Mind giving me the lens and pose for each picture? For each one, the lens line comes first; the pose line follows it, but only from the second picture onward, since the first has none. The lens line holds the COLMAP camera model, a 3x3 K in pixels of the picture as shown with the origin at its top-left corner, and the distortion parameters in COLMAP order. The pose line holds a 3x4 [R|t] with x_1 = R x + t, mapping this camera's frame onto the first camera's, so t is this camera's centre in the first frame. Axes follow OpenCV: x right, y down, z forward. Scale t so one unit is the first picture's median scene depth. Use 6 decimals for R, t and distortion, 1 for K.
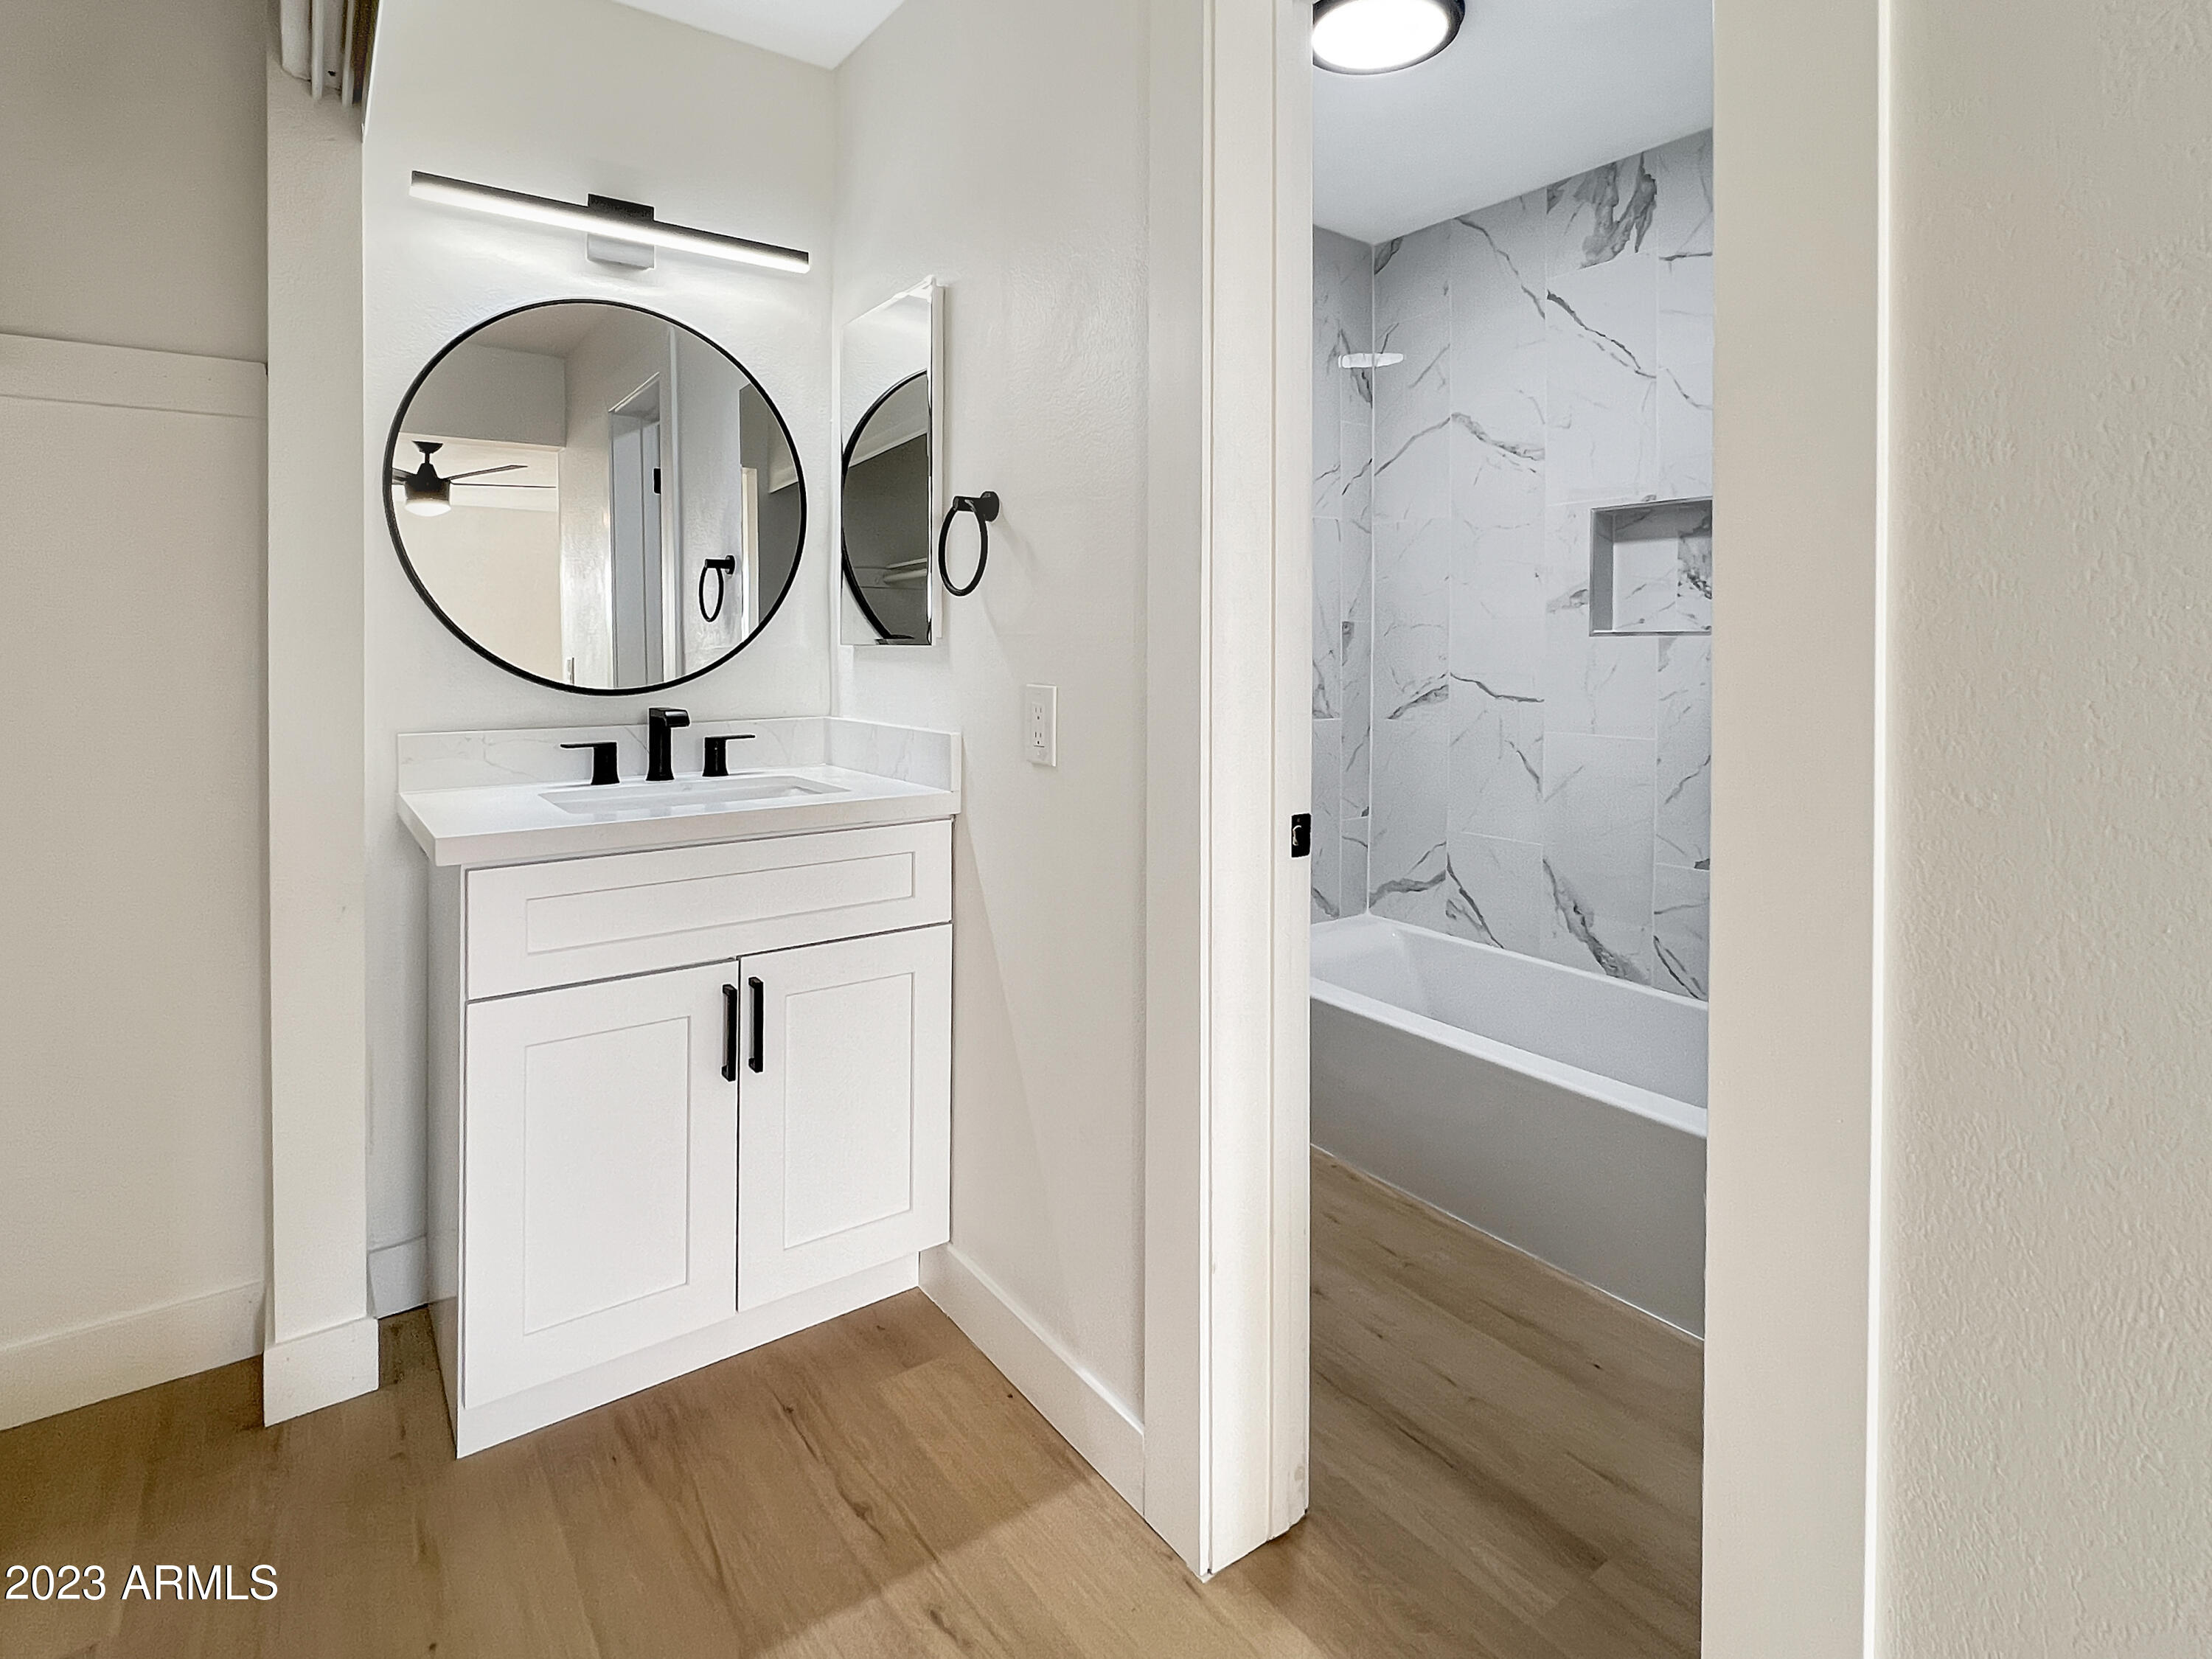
lens RADIAL K [[1139.9, 0, 1102.3], [0, 1139.9, 661.6], [0, 0, 1]] dist [-0.000263, -0.000510]
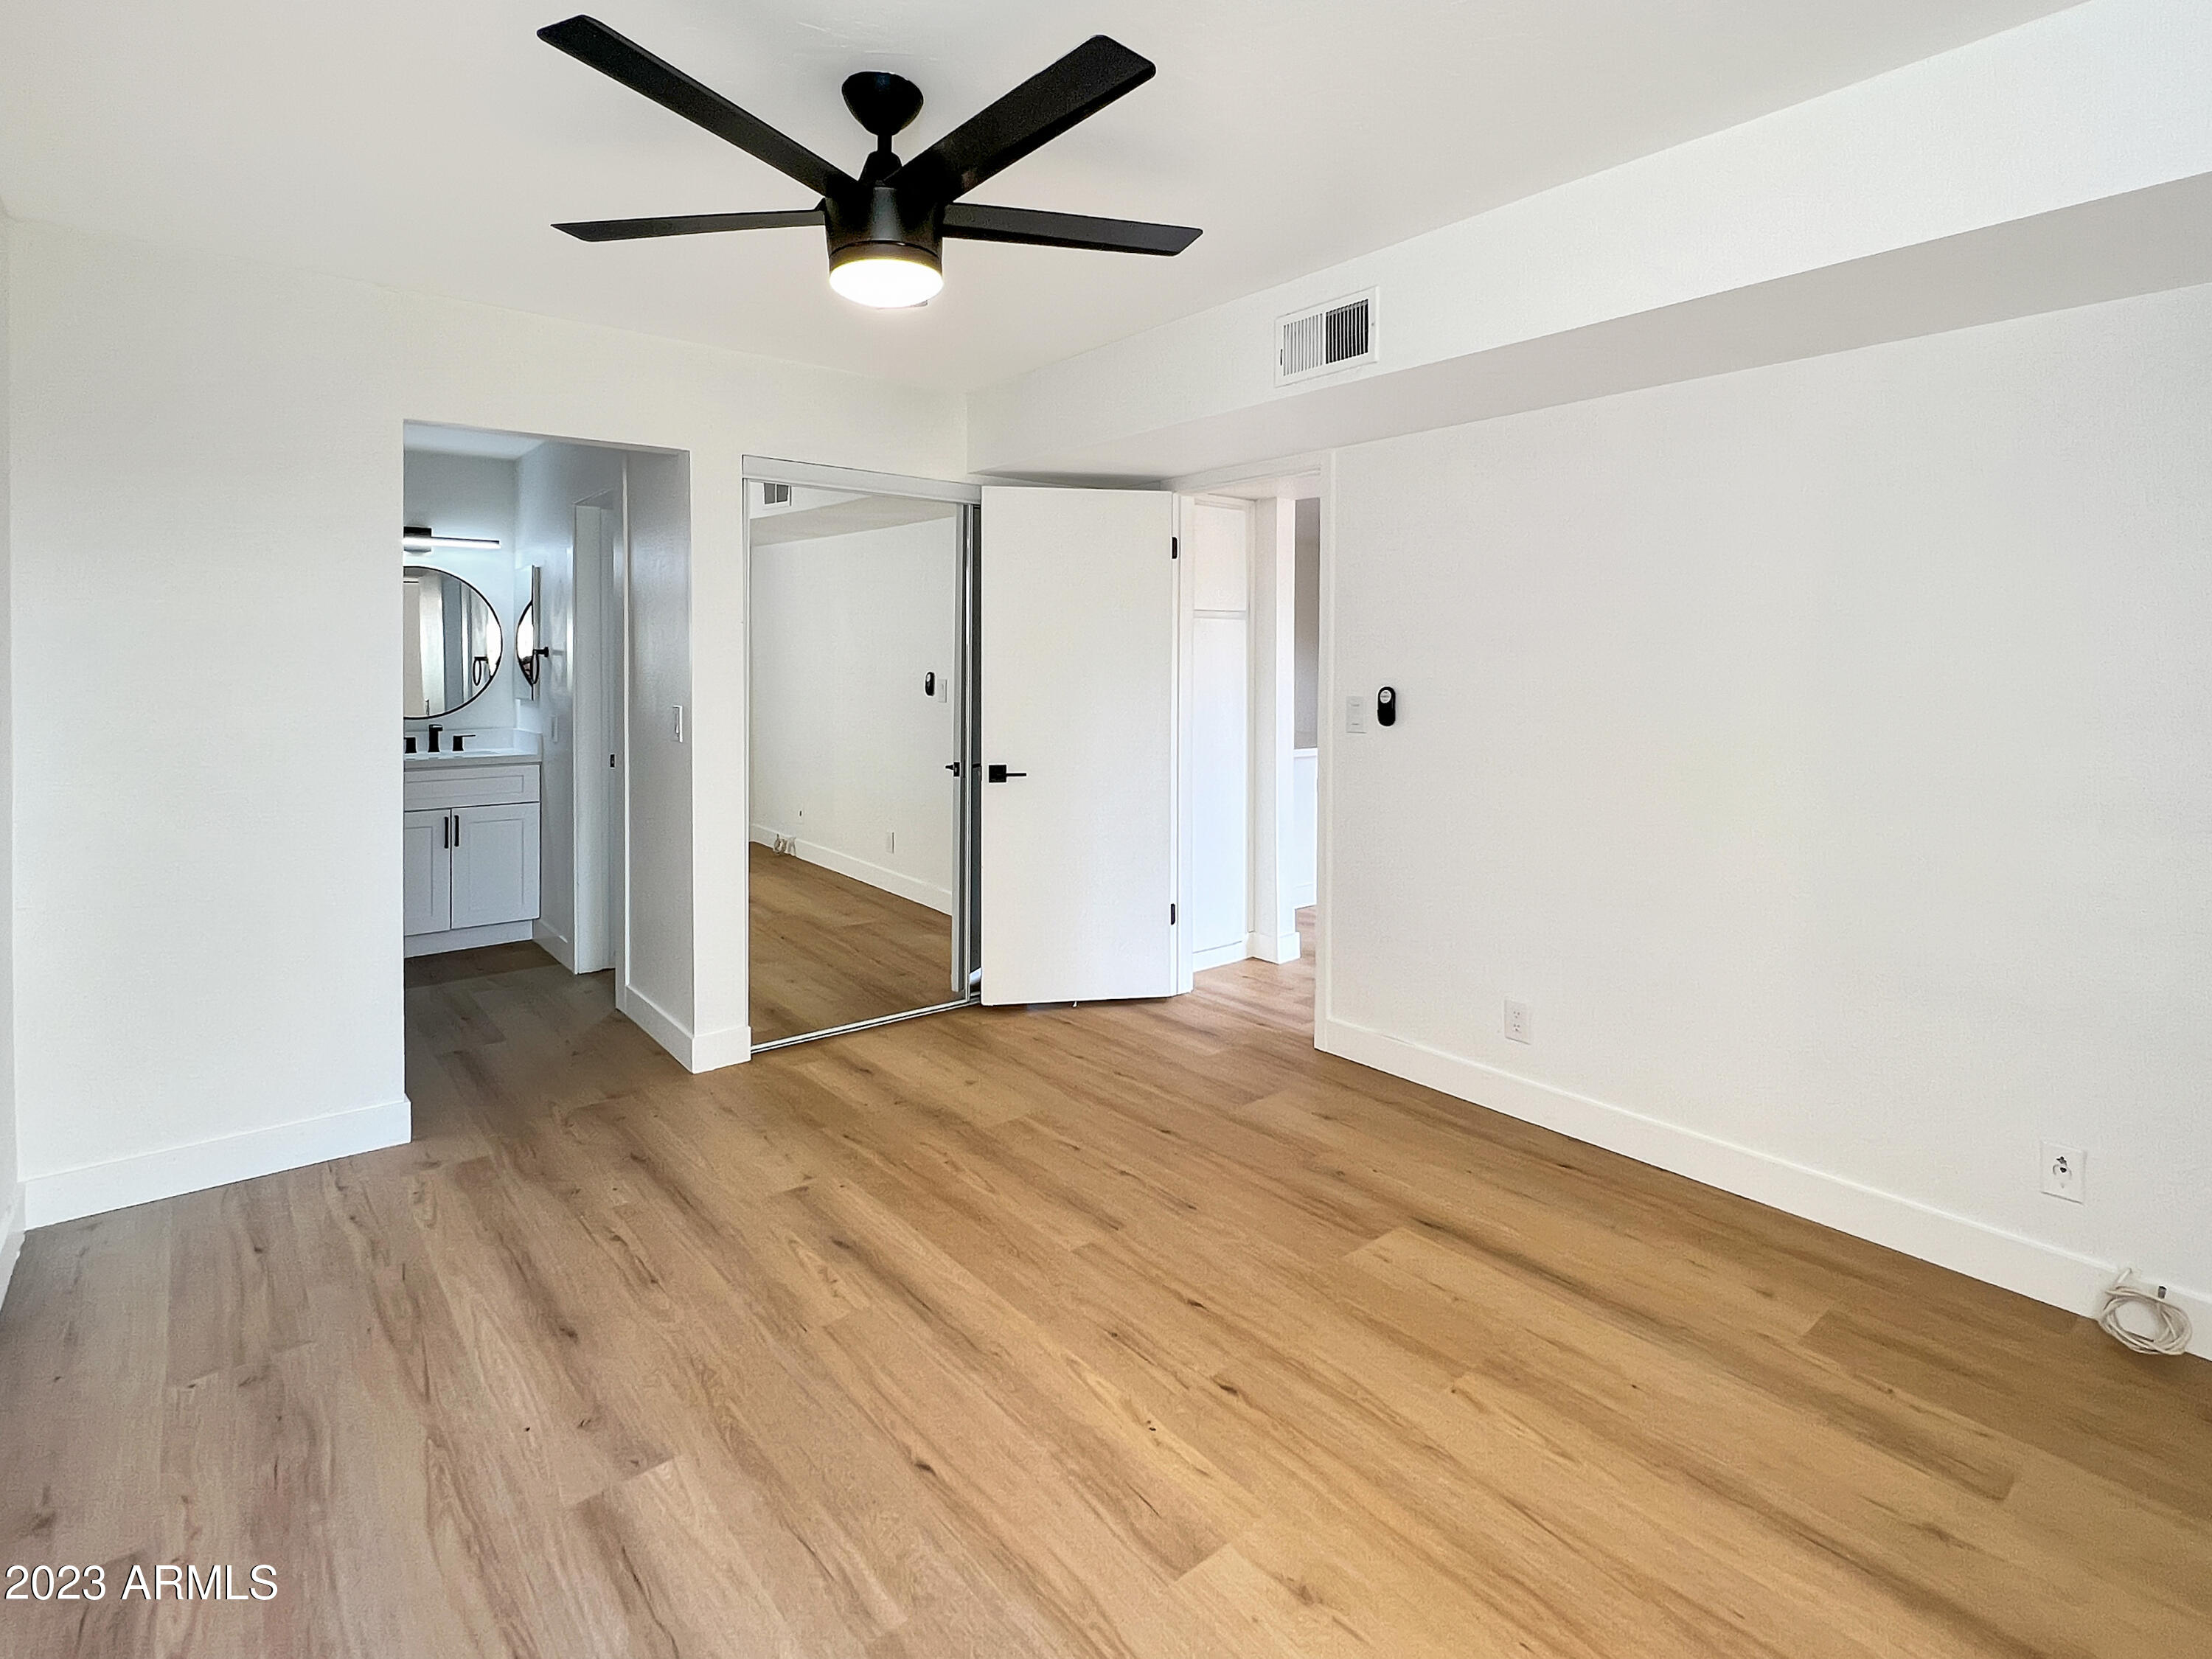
lens RADIAL K [[1091.9, 0, 1104.1], [0, 1091.9, 689.3], [0, 0, 1]] dist [-0.002532, -0.000556]
pose [[0.997615, -0.001148, 0.069010, 1.051709], [0.000912, 0.999994, 0.003456, -0.050432], [-0.069014, -0.003385, 0.997610, -1.729761]]
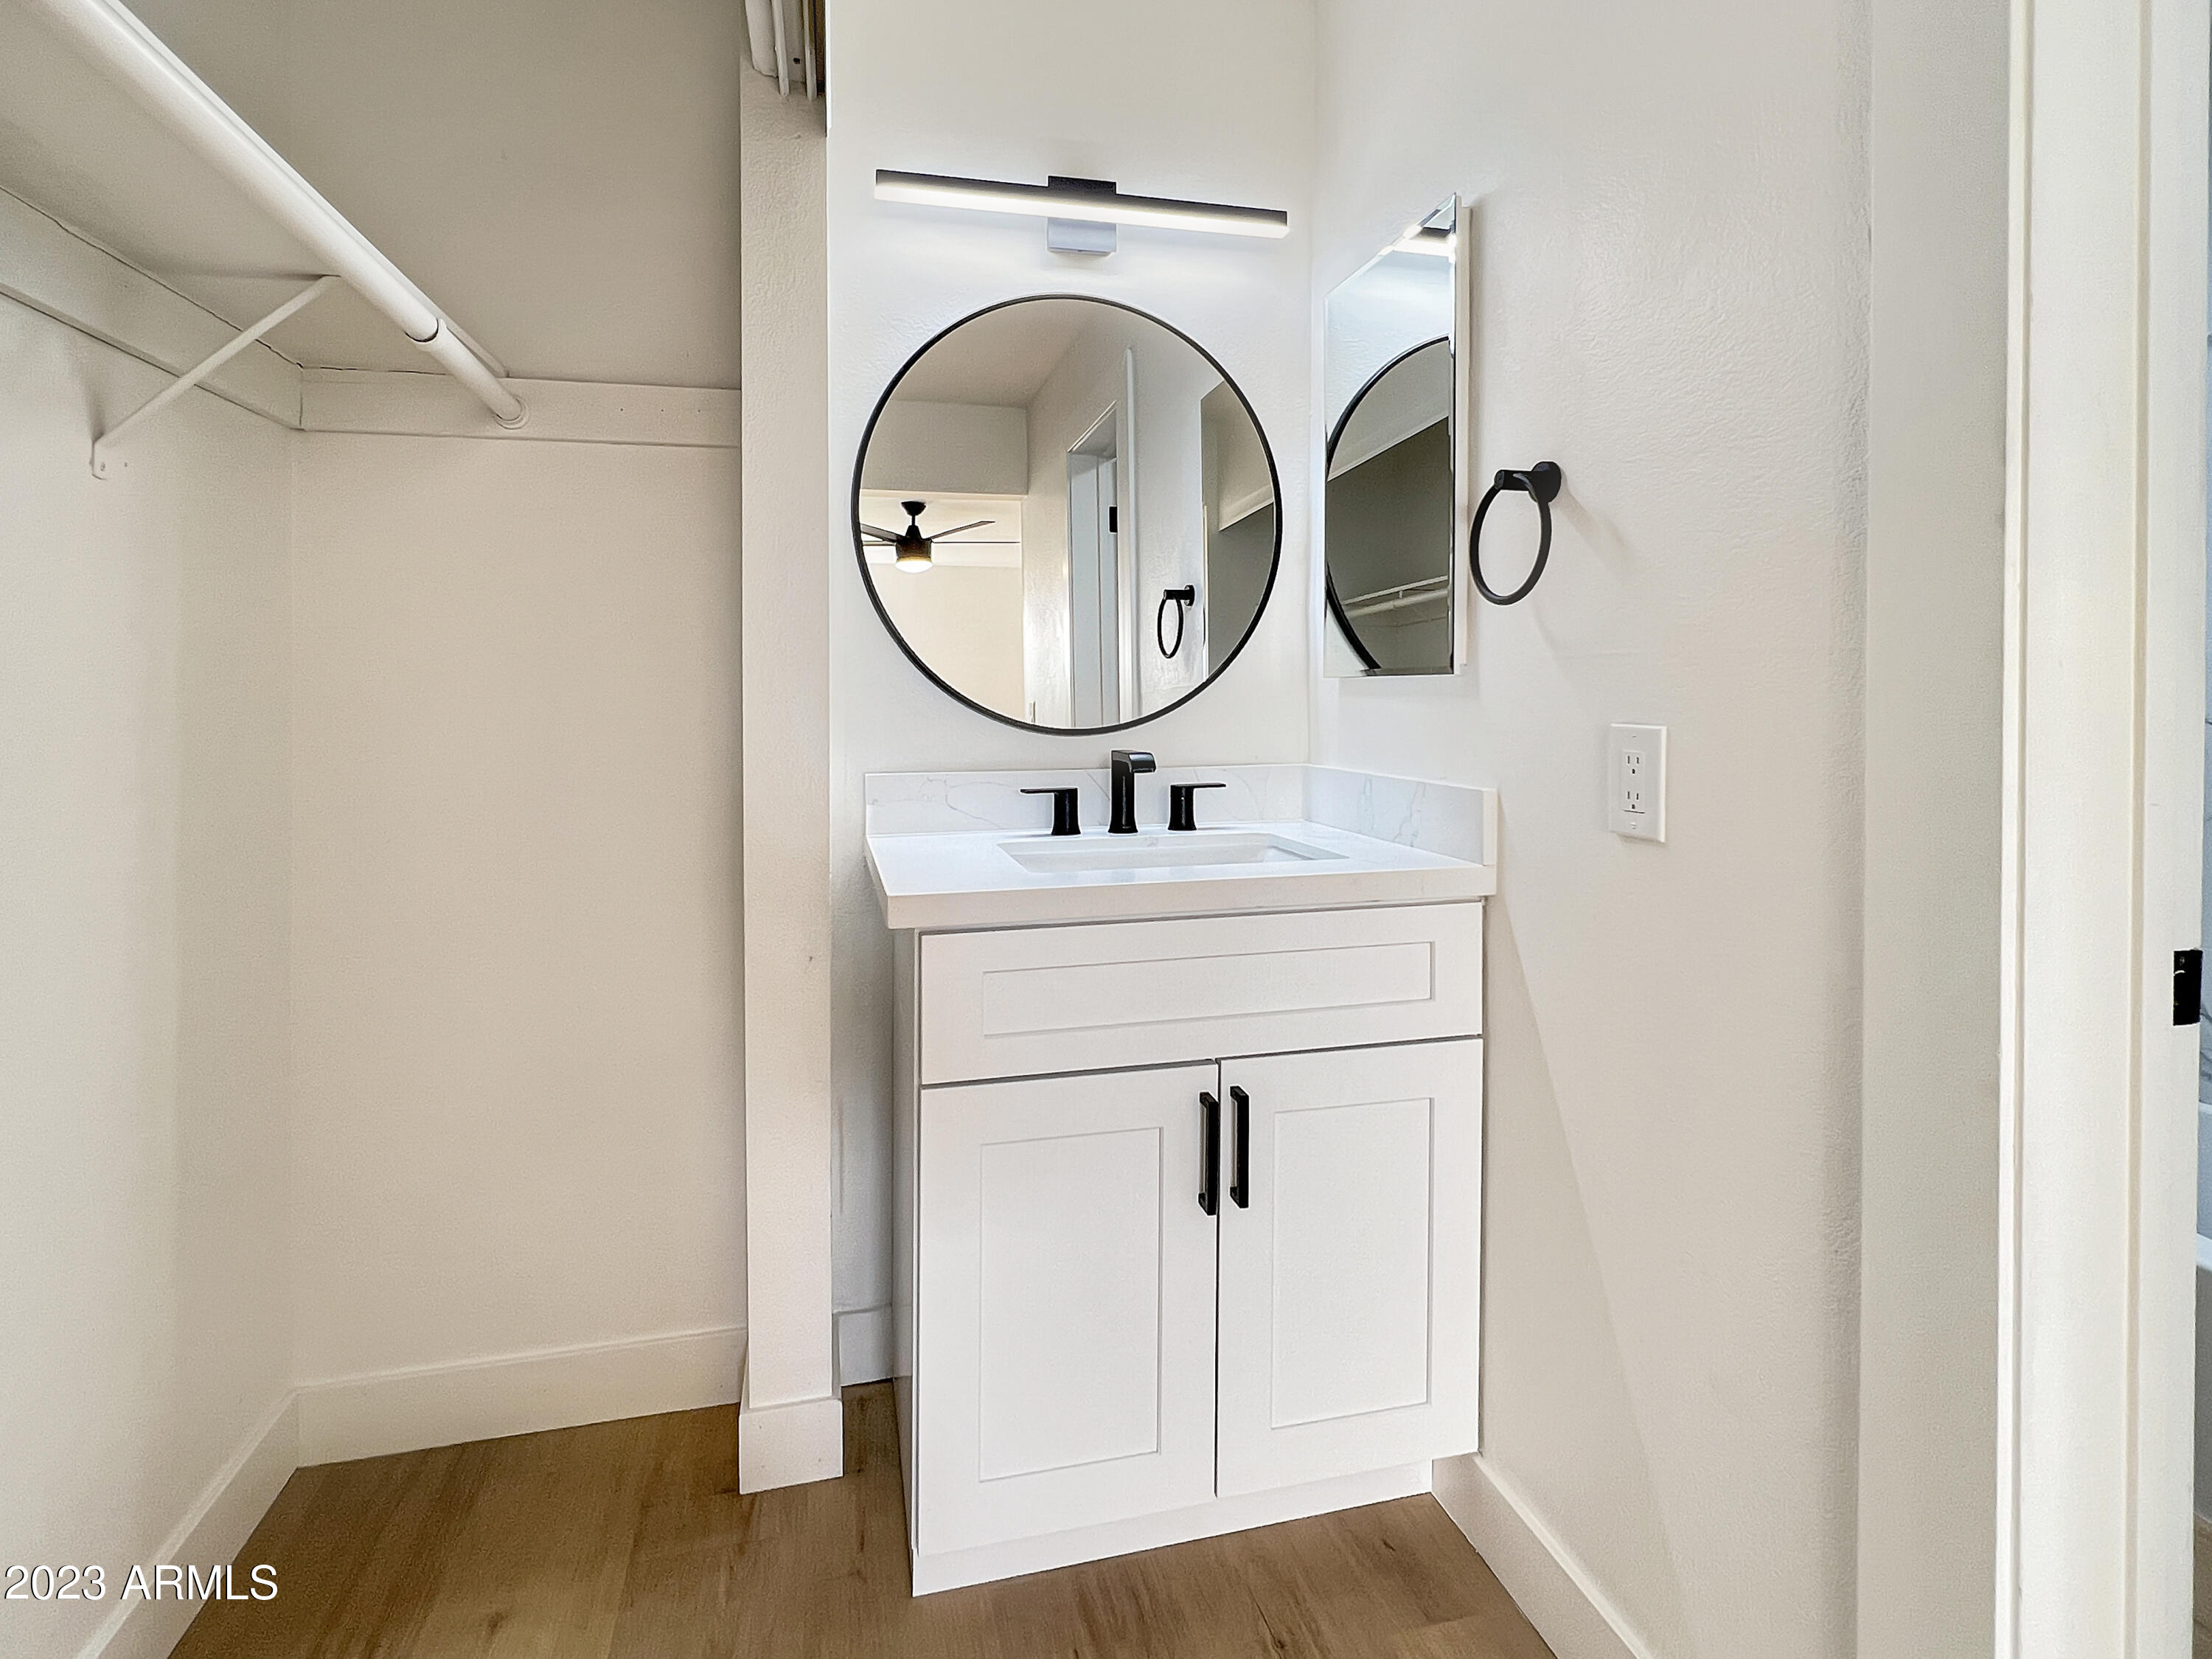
lens RADIAL K [[1120.8, 0, 1104.6], [0, 1120.8, 705.2], [0, 0, 1]] dist [-0.000079, -0.000069]
pose [[0.931358, -0.001155, -0.364103, -0.093609], [-0.000420, 0.999991, -0.004246, 0.009899], [0.364105, 0.004107, 0.931349, 0.205217]]
